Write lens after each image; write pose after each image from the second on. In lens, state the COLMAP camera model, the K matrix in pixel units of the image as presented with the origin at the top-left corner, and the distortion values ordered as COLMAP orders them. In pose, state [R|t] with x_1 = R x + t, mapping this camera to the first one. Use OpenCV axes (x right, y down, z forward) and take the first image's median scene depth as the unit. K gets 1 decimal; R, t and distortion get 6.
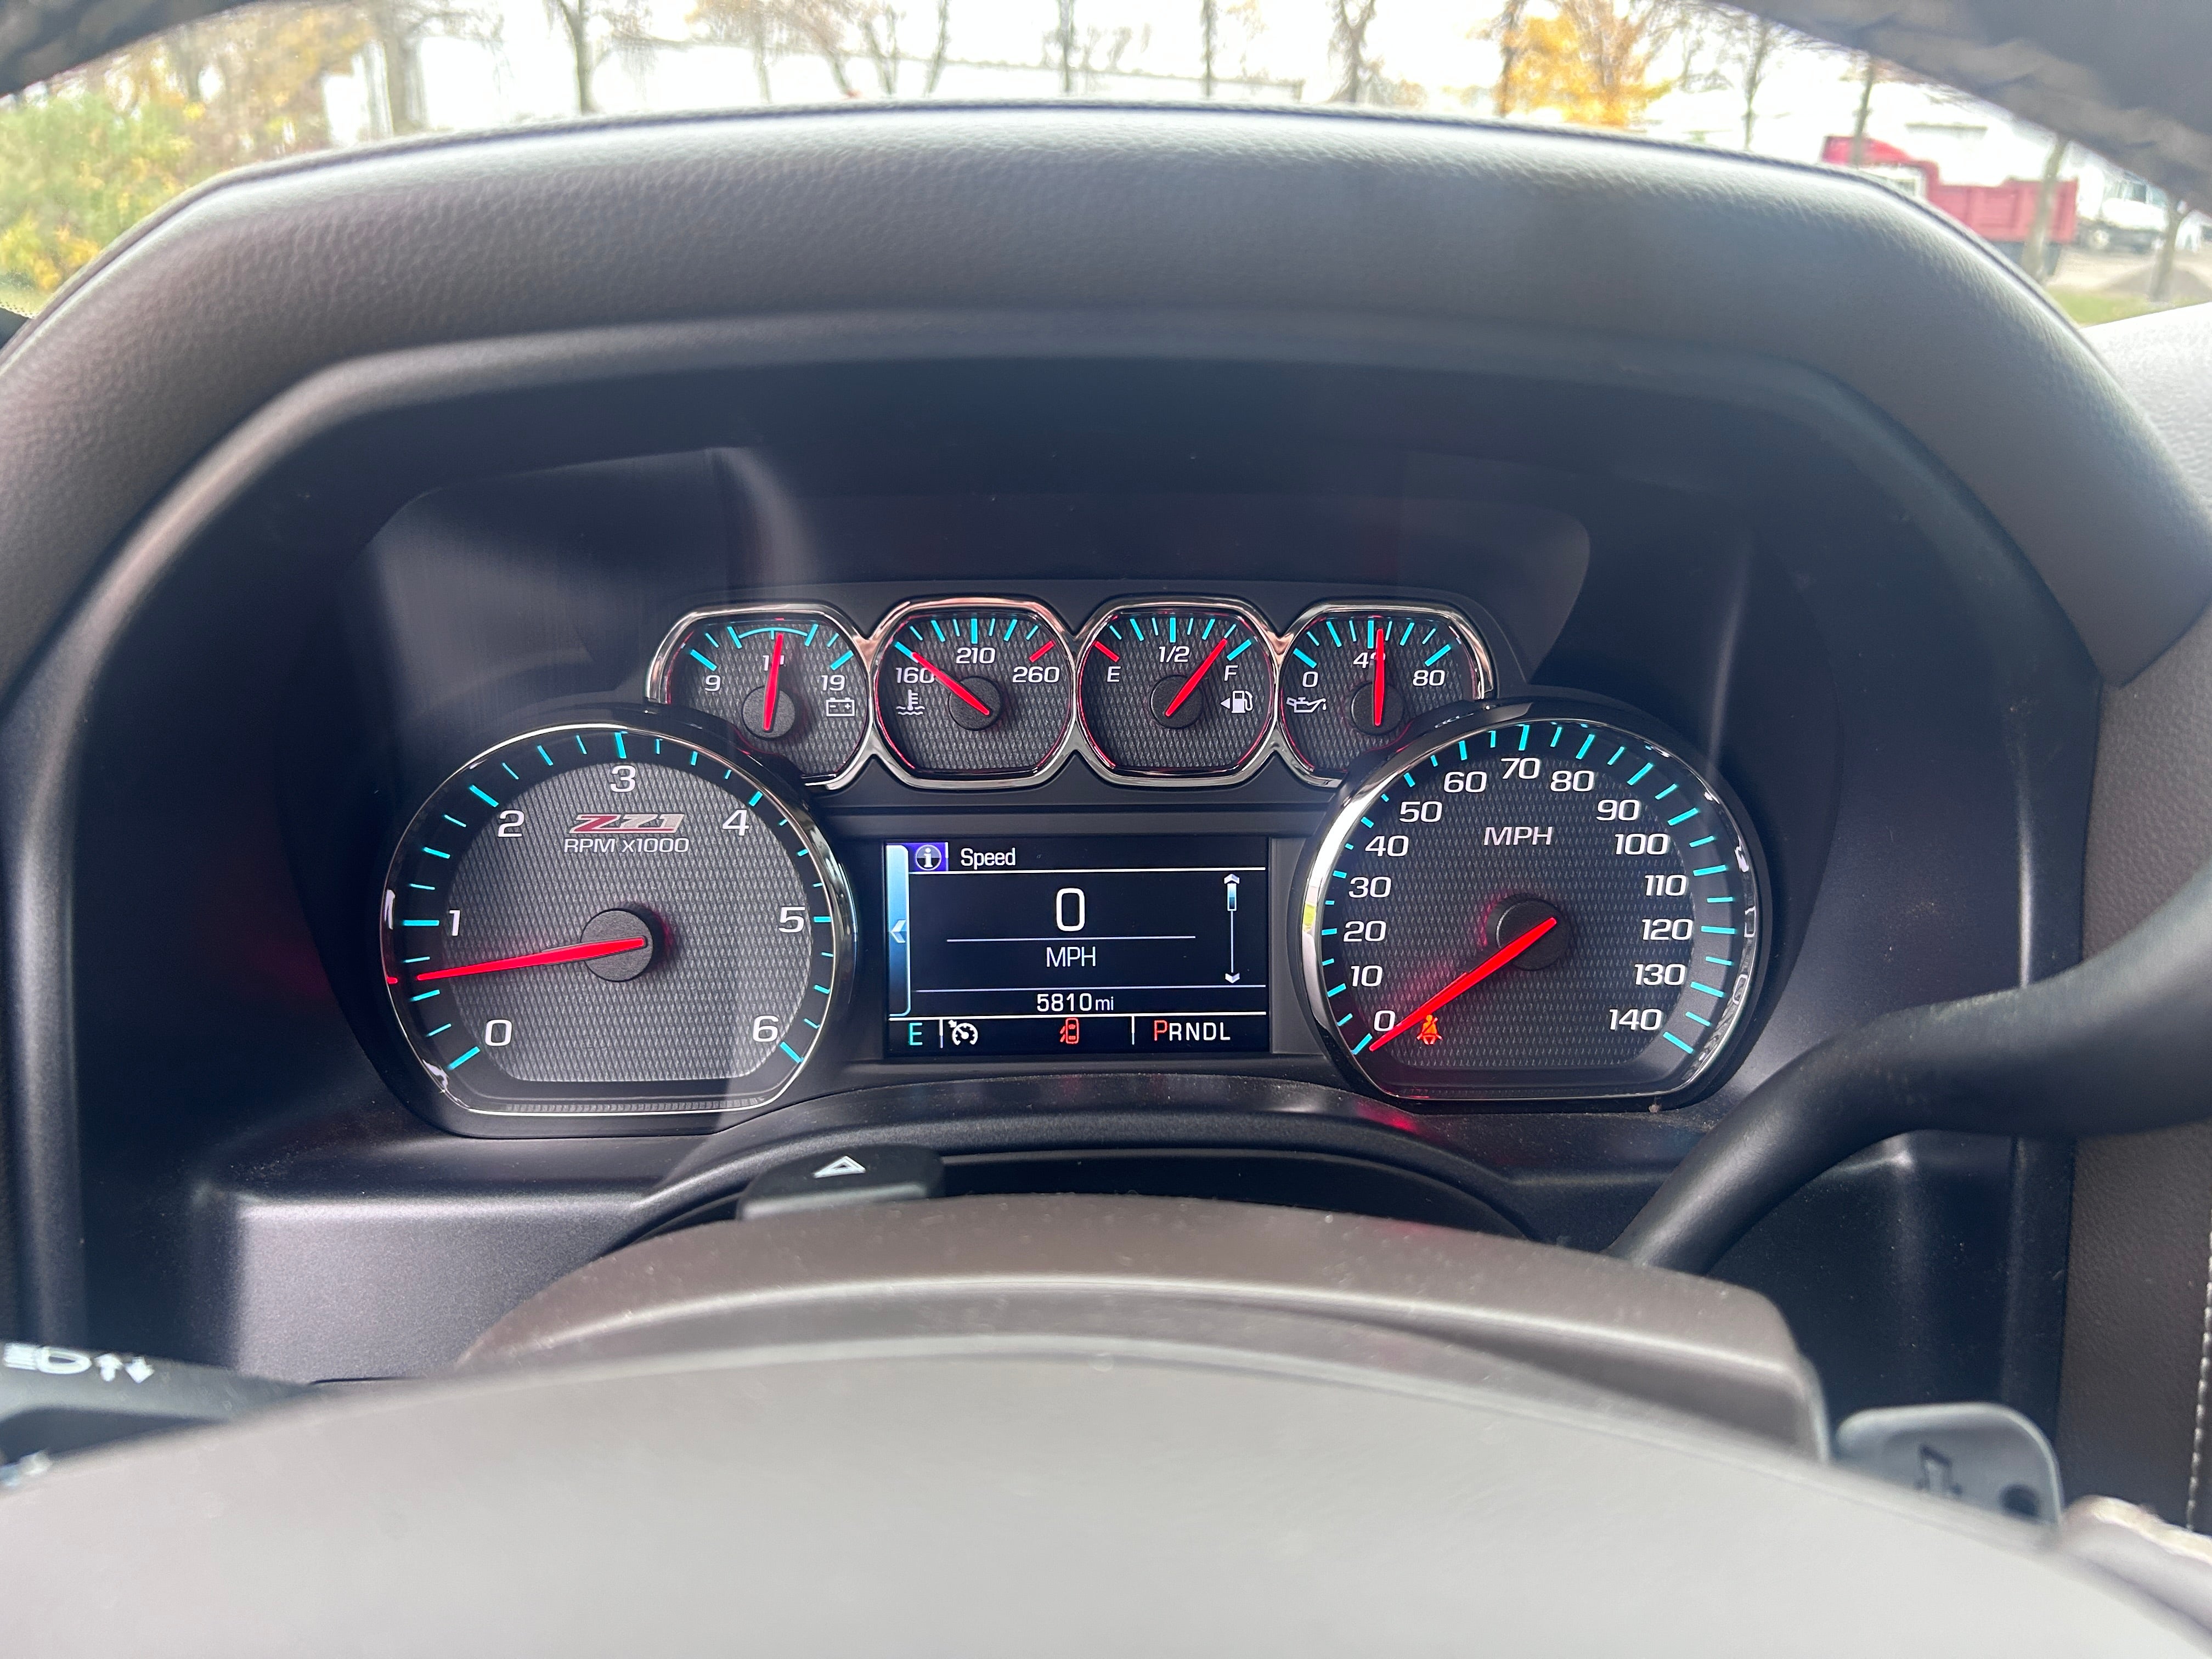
lens RADIAL K [[1674.3, 0, 1131.5], [0, 1674.3, 828.5], [0, 0, 1]] dist [0.043944, -0.047110]
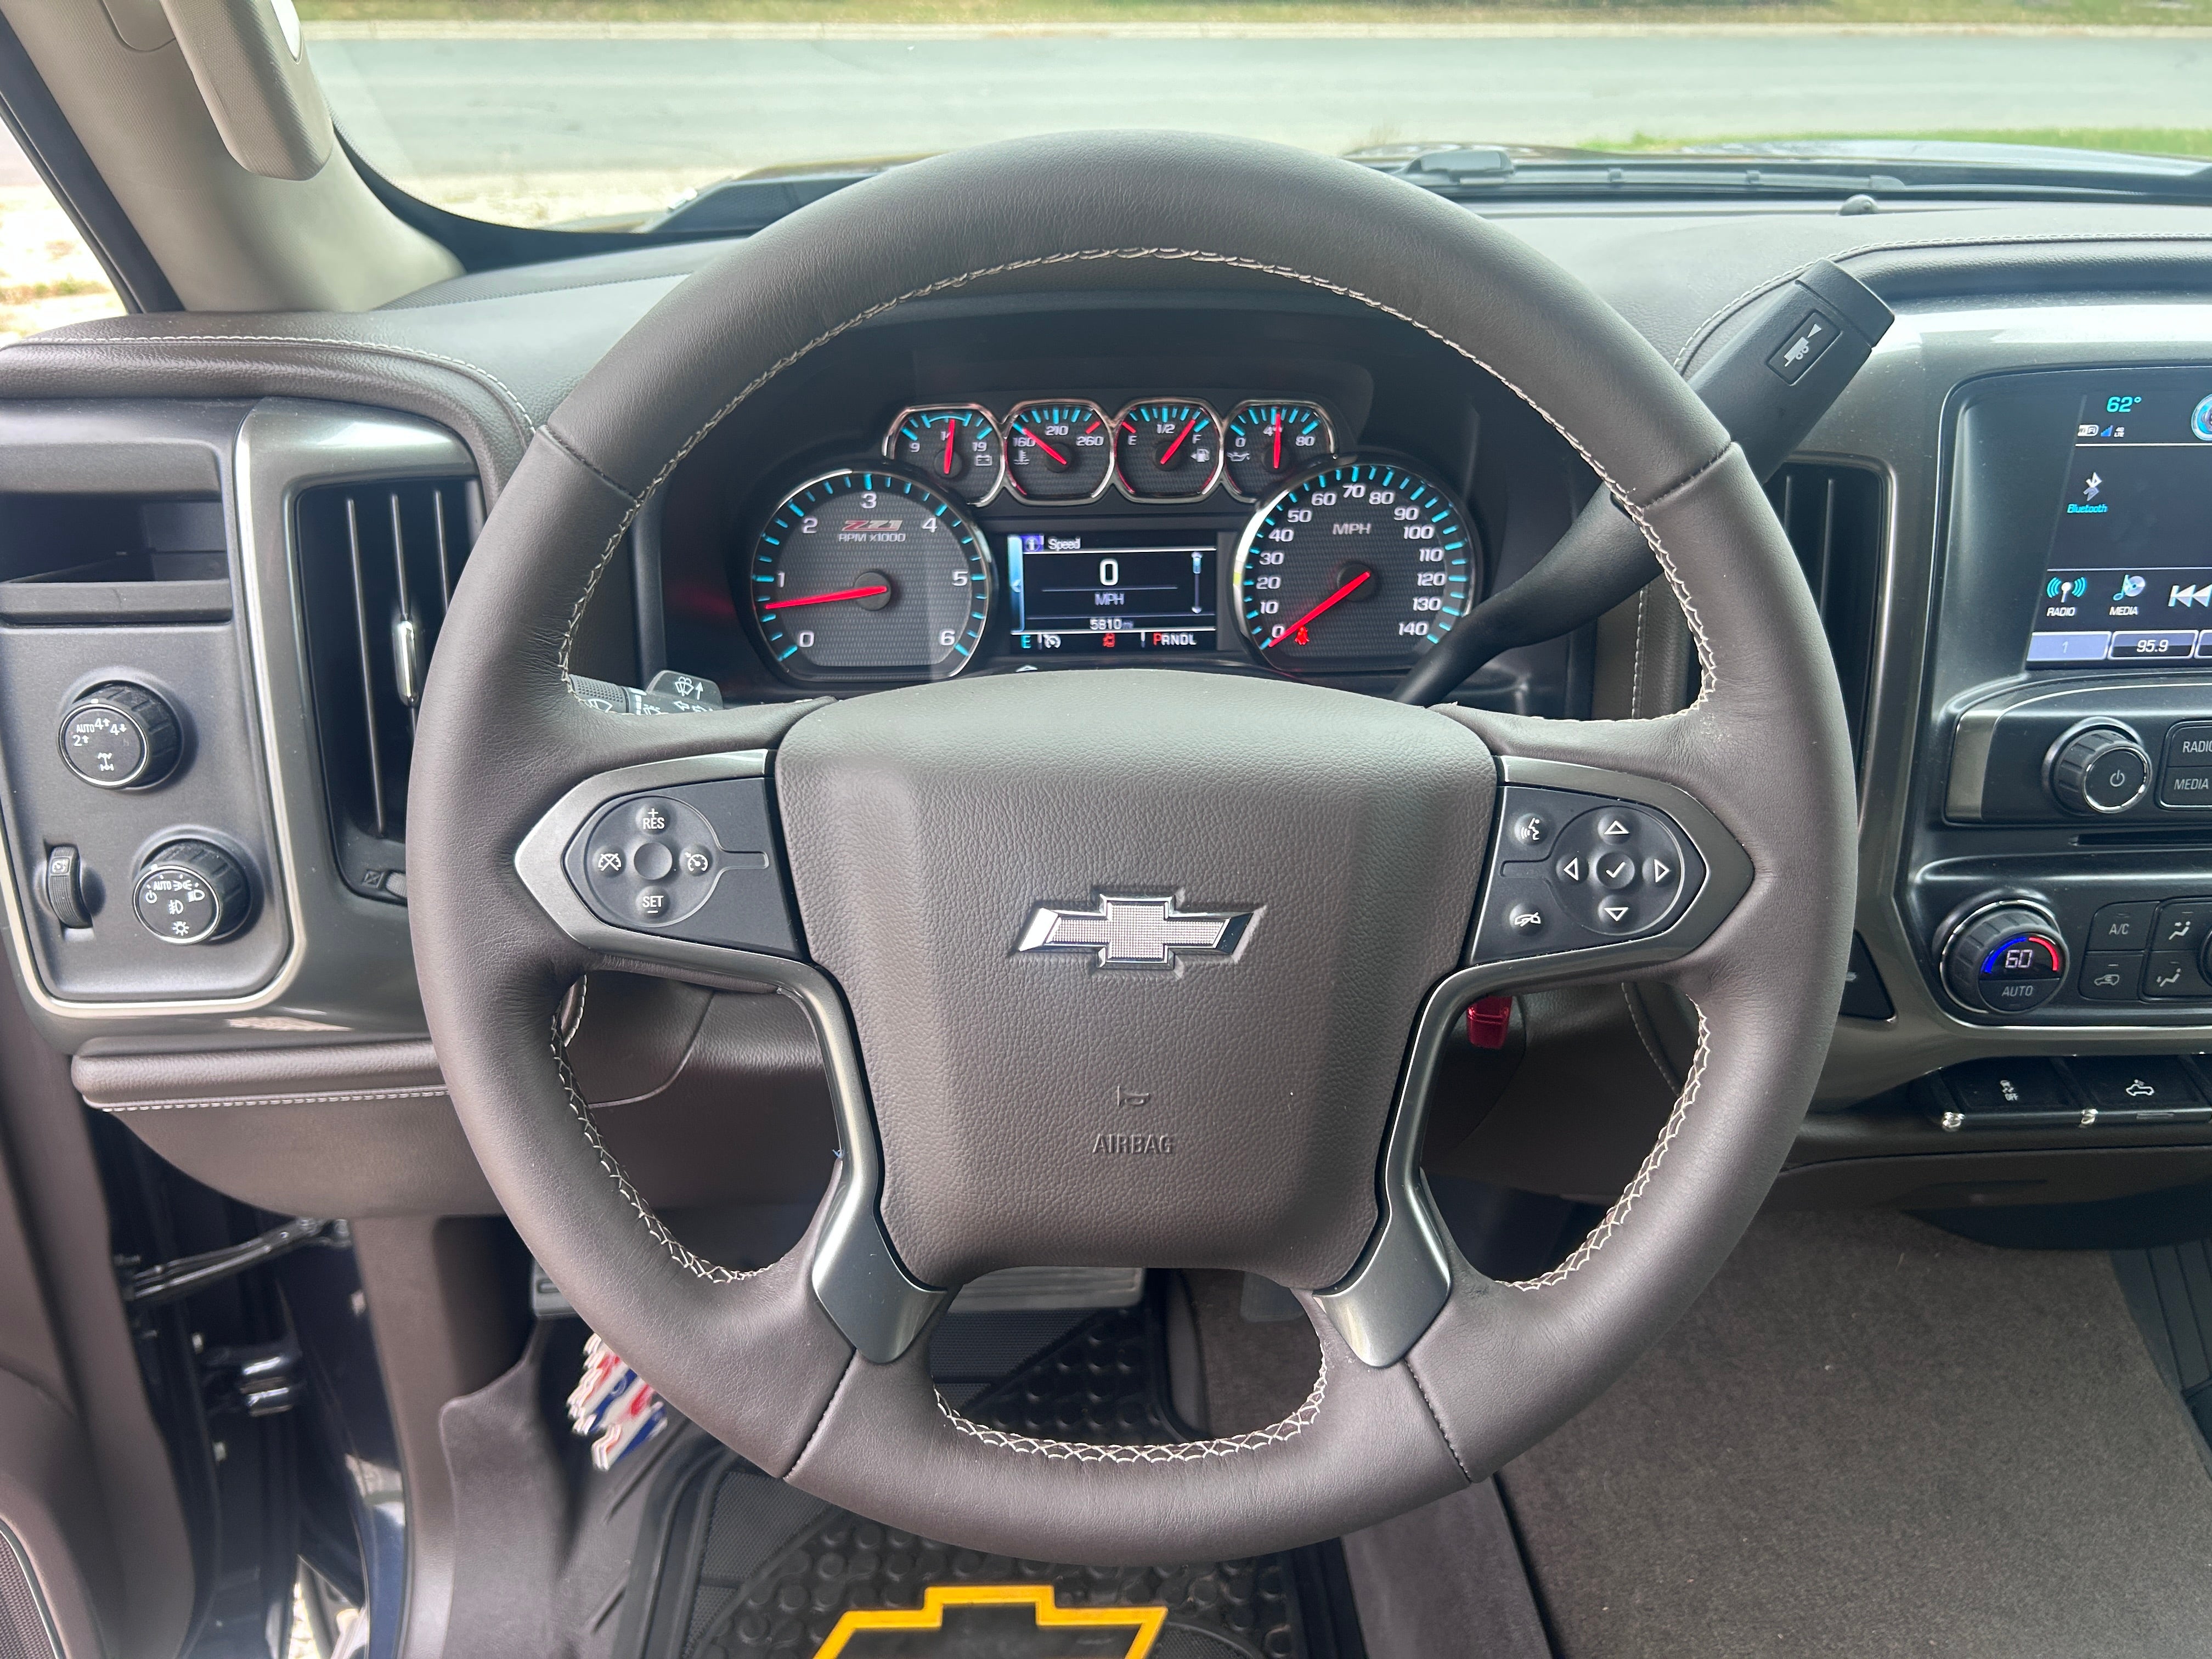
lens RADIAL K [[1604.6, 0, 1083.0], [0, 1604.6, 832.8], [0, 0, 1]] dist [0.087577, -0.000827]
pose [[0.998837, 0.003049, -0.048117, 0.021416], [0.005060, 0.985858, 0.167507, 0.035291], [0.047947, -0.167556, 0.984696, -0.812483]]
